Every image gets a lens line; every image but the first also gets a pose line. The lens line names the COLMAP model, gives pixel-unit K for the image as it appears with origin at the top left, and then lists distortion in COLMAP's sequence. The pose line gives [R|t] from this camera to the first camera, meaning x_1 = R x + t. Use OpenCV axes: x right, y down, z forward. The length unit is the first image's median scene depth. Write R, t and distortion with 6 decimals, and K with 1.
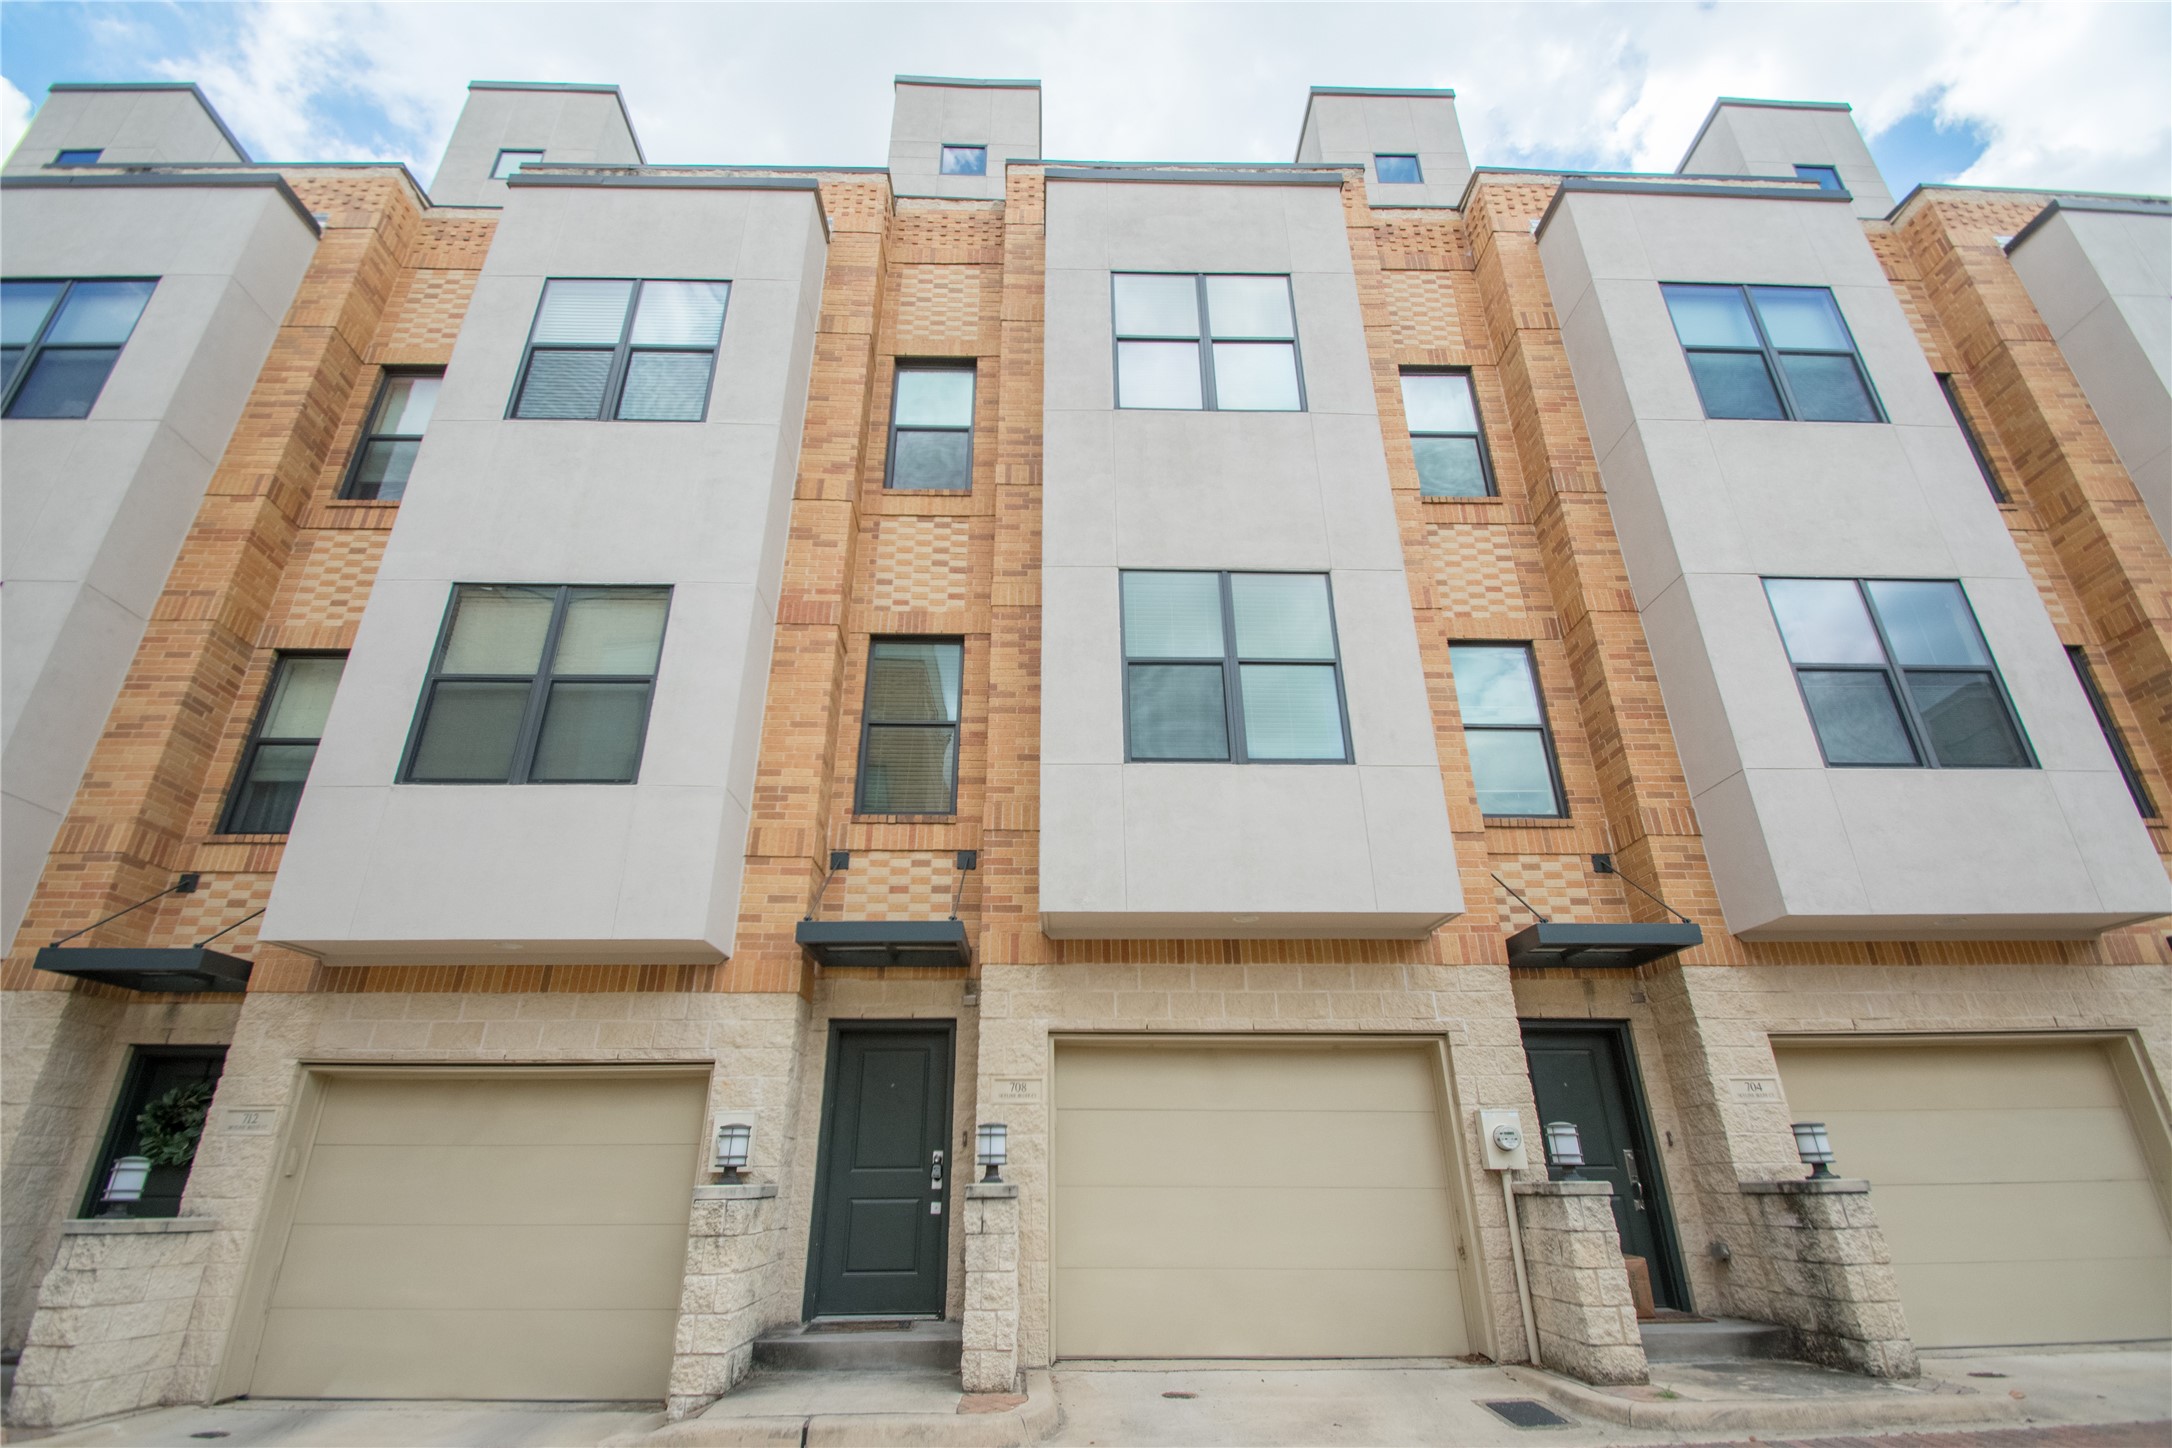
lens RADIAL K [[961.7, 0, 1056.5], [0, 961.7, 750.3], [0, 0, 1]] dist [0.018357, -0.019111]
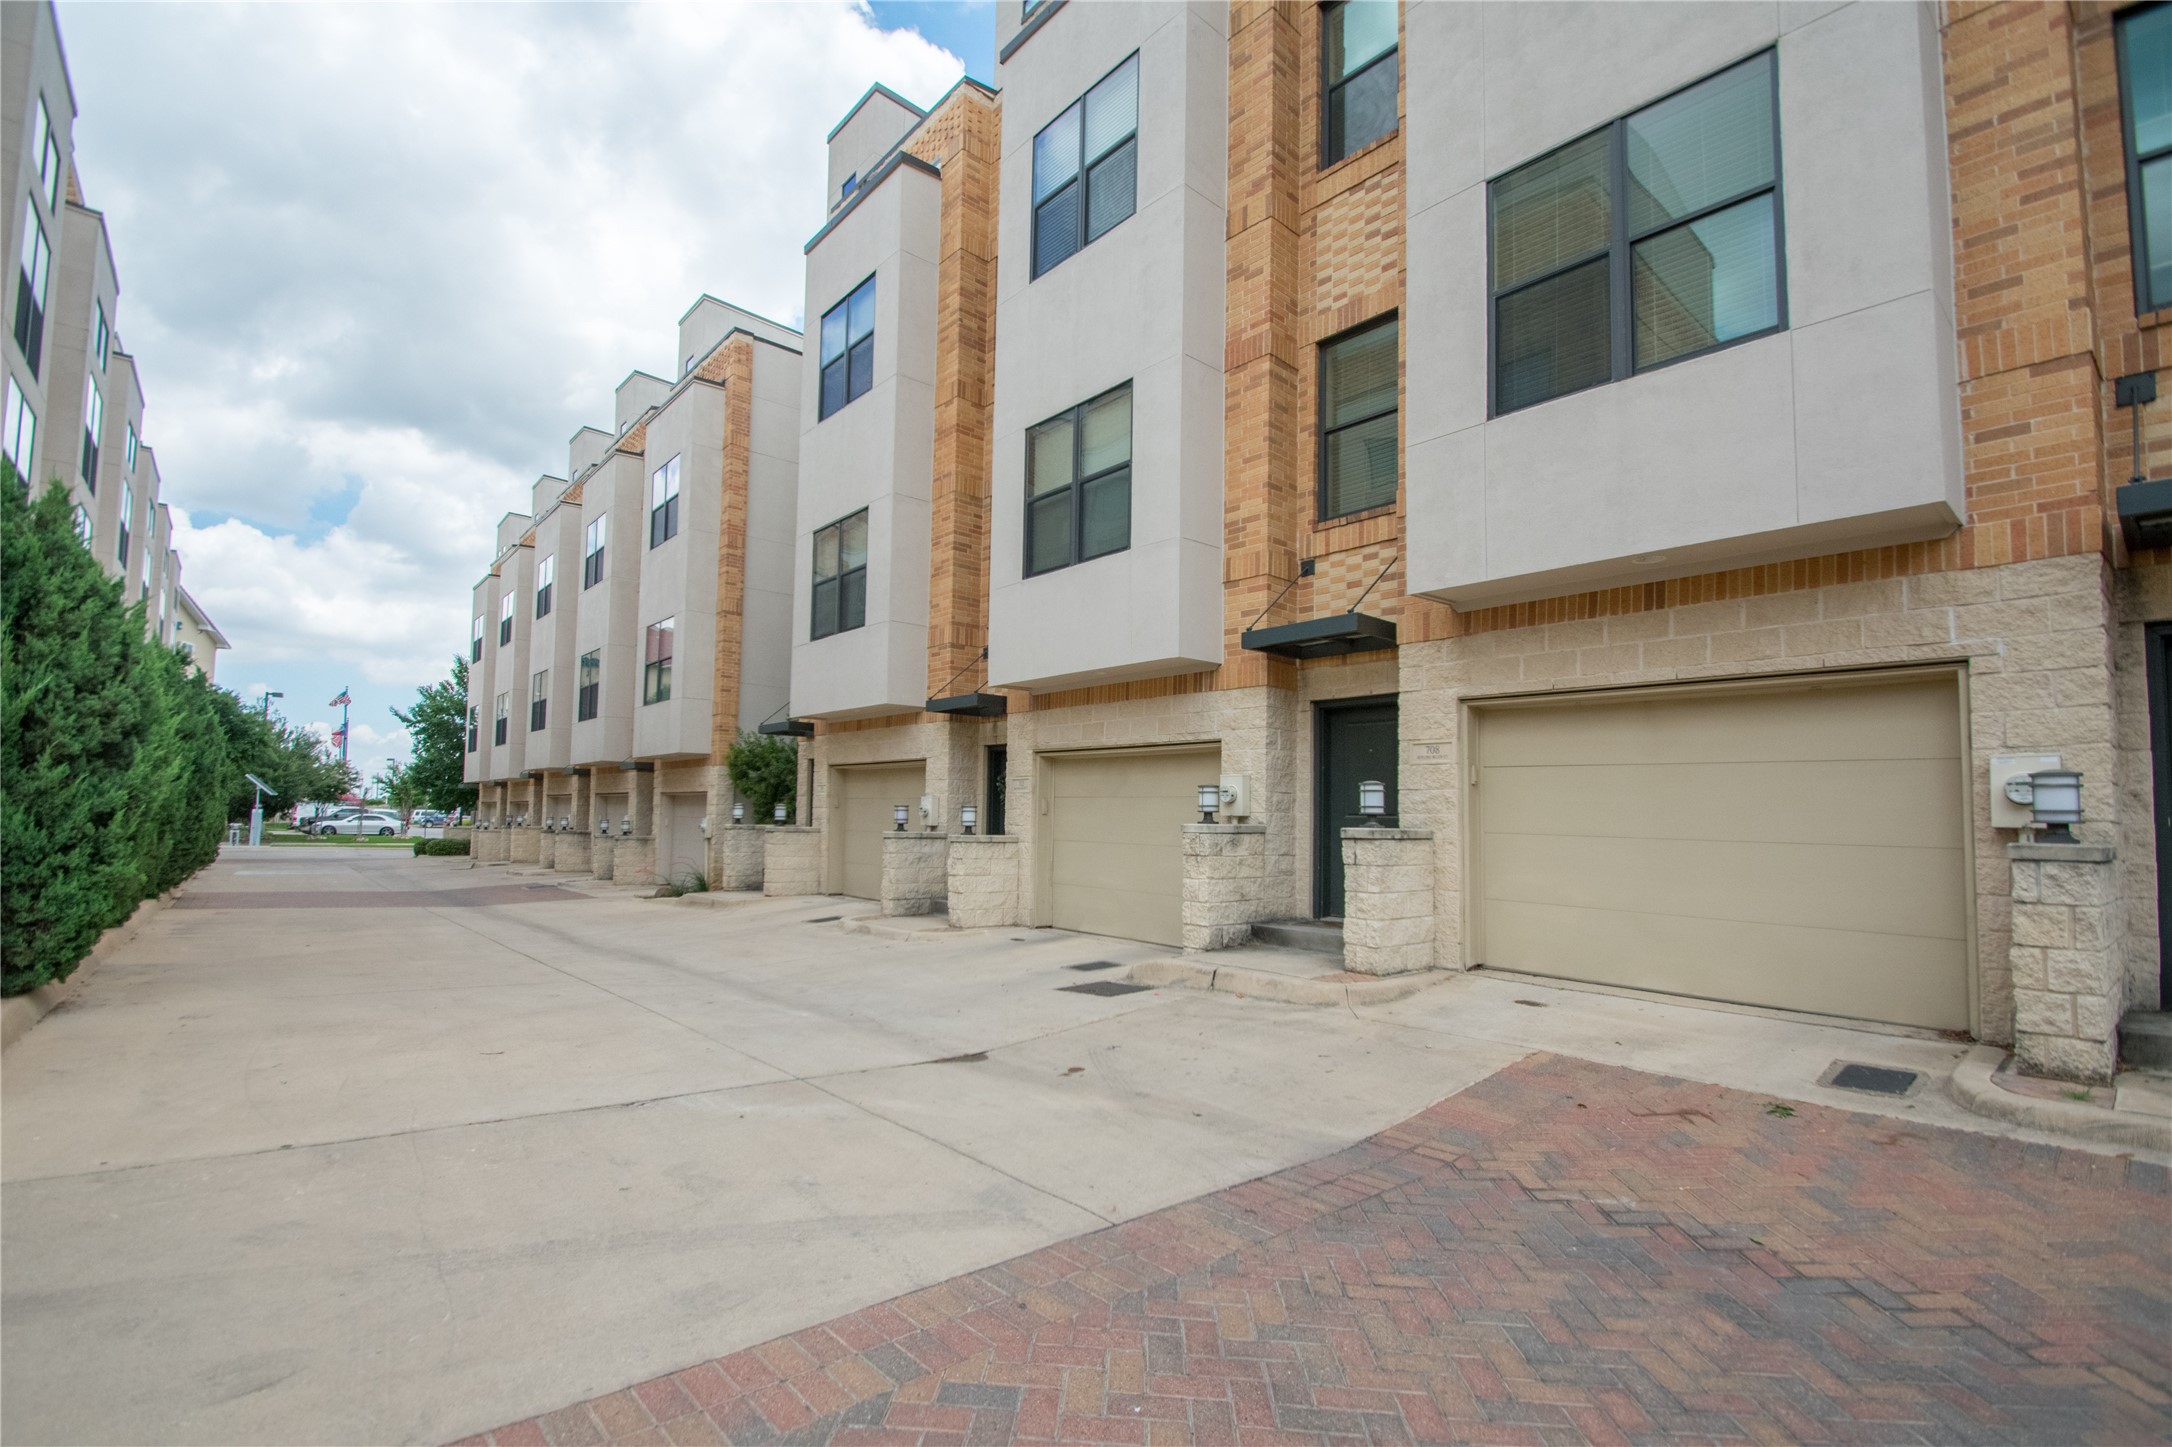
lens RADIAL K [[969.0, 0, 1077.1], [0, 969.0, 750.1], [0, 0, 1]] dist [0.015482, -0.018540]
pose [[0.633688, -0.036540, -0.772725, 0.530740], [0.296867, 0.933892, 0.199290, 0.005673], [0.714360, -0.355684, 0.602643, 0.032671]]
